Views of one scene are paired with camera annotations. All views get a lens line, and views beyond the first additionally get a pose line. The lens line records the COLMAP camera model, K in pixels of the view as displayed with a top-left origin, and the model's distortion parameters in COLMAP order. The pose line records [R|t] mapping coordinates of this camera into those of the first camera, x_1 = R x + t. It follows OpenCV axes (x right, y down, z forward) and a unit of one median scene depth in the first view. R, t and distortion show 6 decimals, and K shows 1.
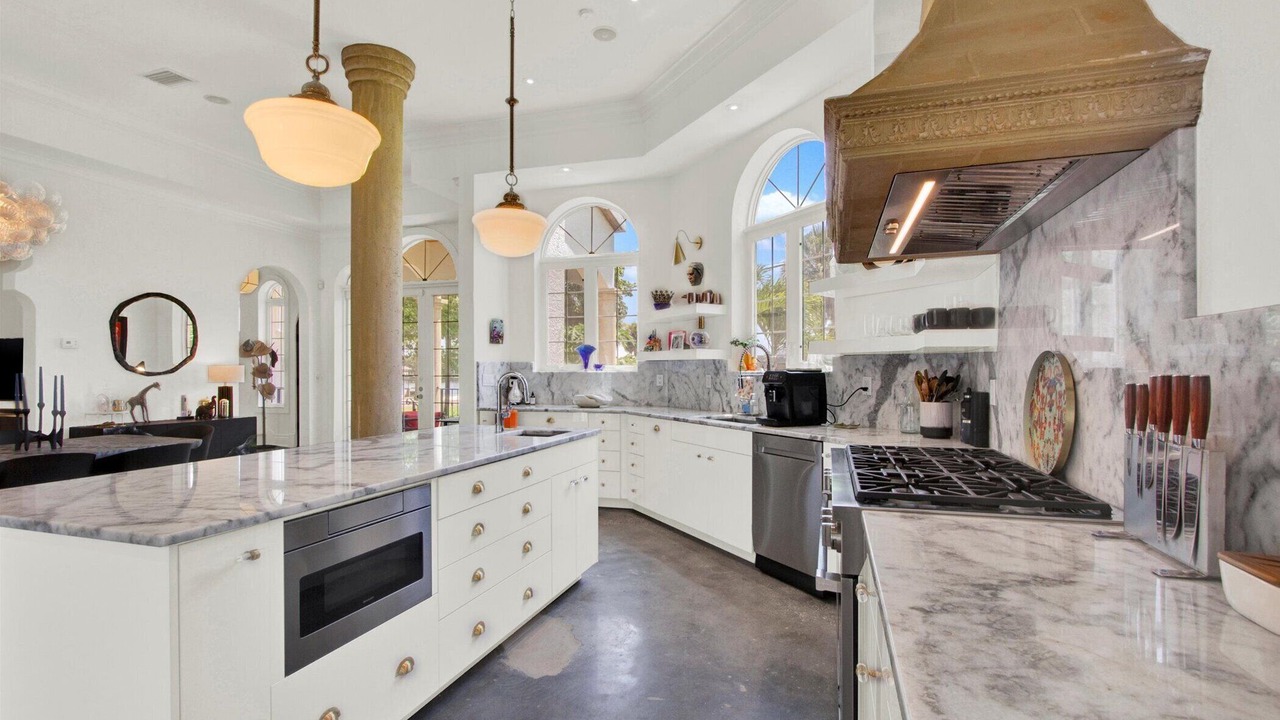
lens RADIAL K [[605.4, 0, 635.9], [0, 605.4, 372.9], [0, 0, 1]] dist [-0.002856, -0.000360]
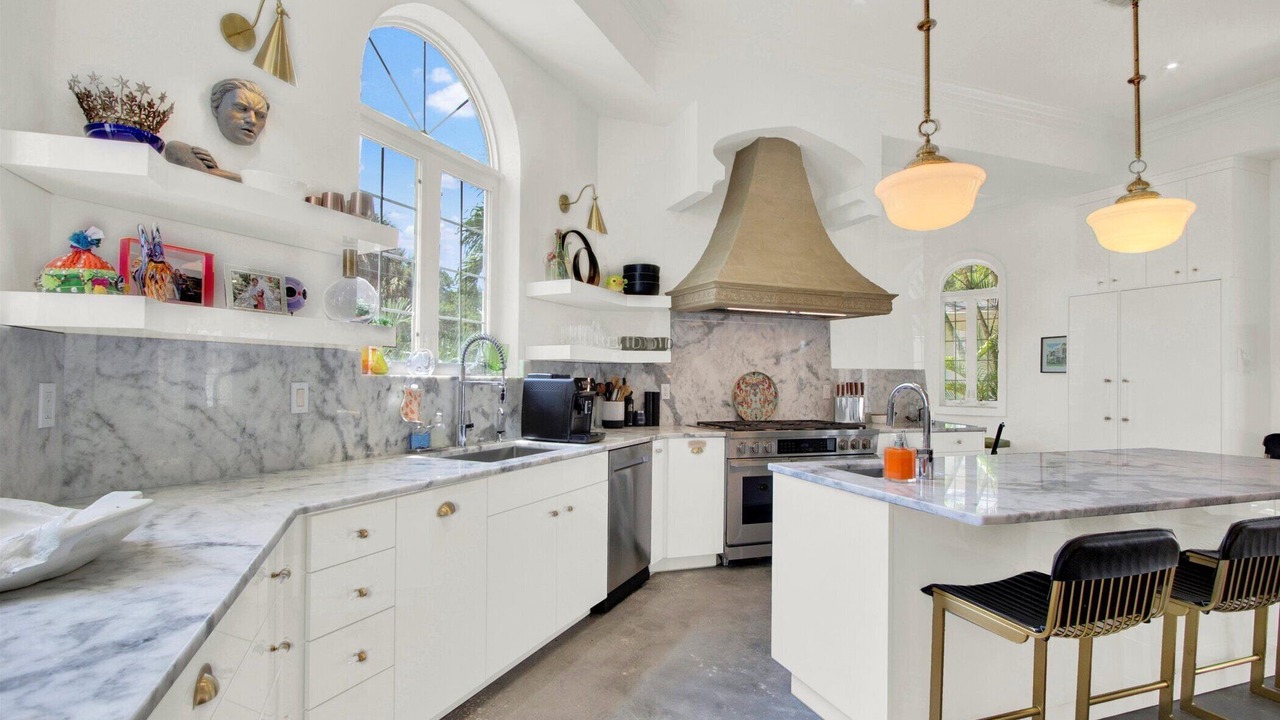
lens RADIAL K [[615.7, 0, 637.1], [0, 615.7, 377.7], [0, 0, 1]] dist [-0.015080, -0.000181]
pose [[-0.611375, -0.005487, 0.791322, -0.371877], [-0.009328, 0.999956, -0.000273, -0.002293], [-0.791286, -0.007549, -0.611399, 1.109225]]
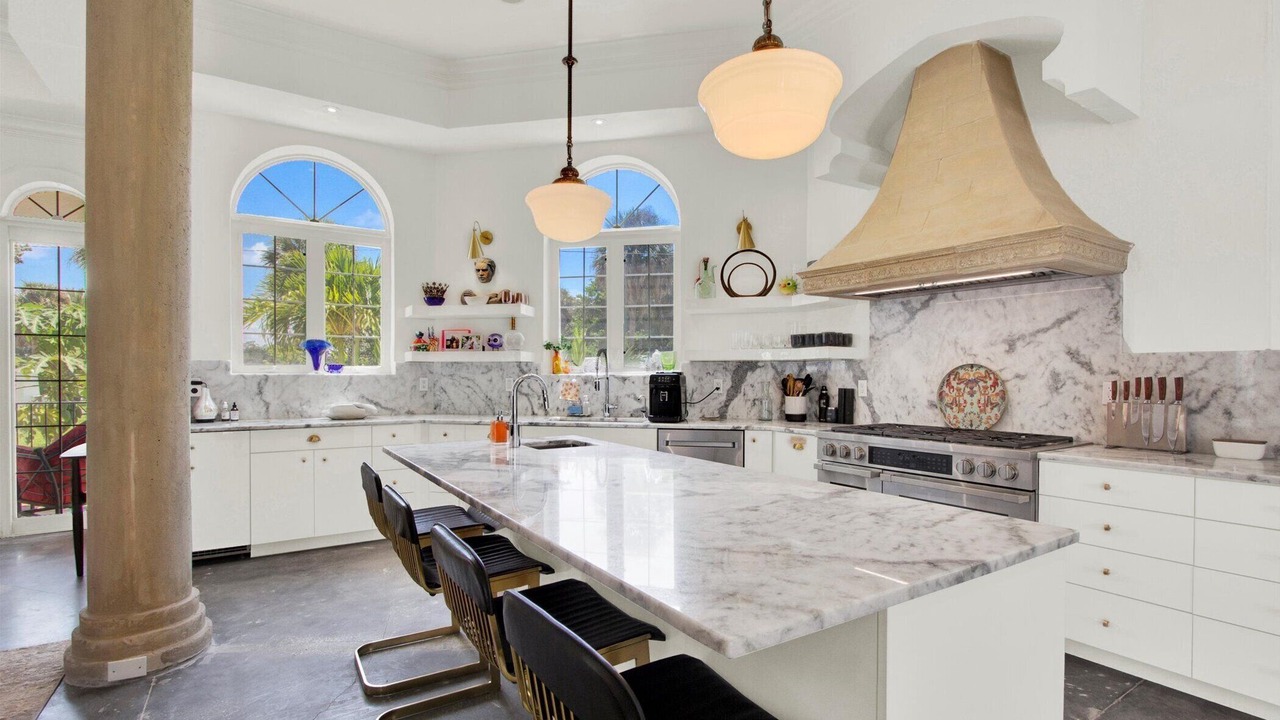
lens RADIAL K [[615.7, 0, 637.1], [0, 615.7, 377.7], [0, 0, 1]] dist [-0.015080, -0.000181]
pose [[0.631097, -0.002074, 0.775702, -0.525063], [-0.000093, 0.999996, 0.002750, 0.000578], [-0.775704, -0.001807, 0.631094, 0.234975]]
